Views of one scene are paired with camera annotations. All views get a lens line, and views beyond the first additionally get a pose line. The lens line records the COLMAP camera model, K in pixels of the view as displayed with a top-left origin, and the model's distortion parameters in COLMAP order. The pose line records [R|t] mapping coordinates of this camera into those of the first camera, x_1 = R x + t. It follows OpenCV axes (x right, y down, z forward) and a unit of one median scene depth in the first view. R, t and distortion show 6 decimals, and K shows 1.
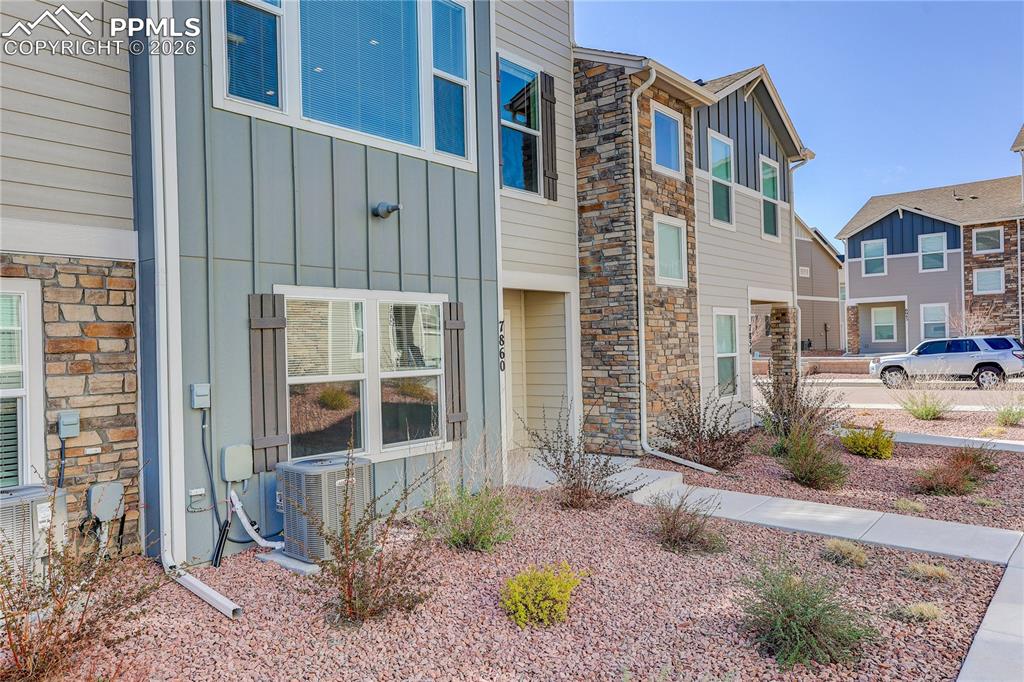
lens RADIAL K [[689.5, 0, 510.8], [0, 689.5, 342.0], [0, 0, 1]] dist [-0.003885, -0.001509]
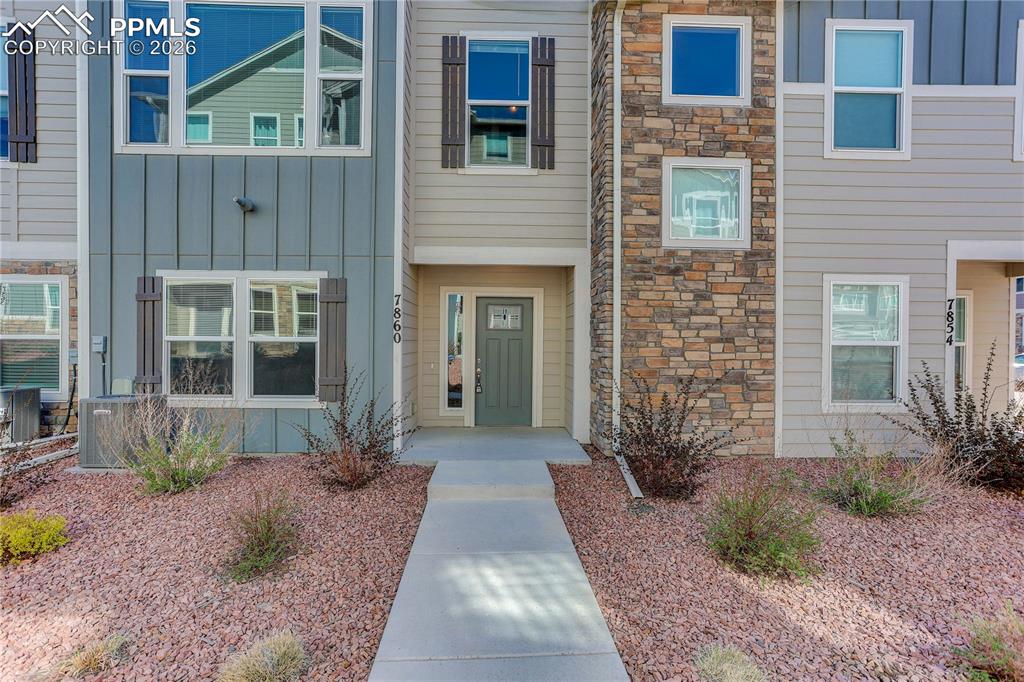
lens RADIAL K [[480.7, 0, 511.6], [0, 480.7, 334.4], [0, 0, 1]] dist [-0.019833, 0.003385]
pose [[0.682070, 0.030111, -0.730666, 0.513284], [-0.019406, 0.999545, 0.023075, 0.007549], [0.731029, -0.001559, 0.682345, 0.511671]]
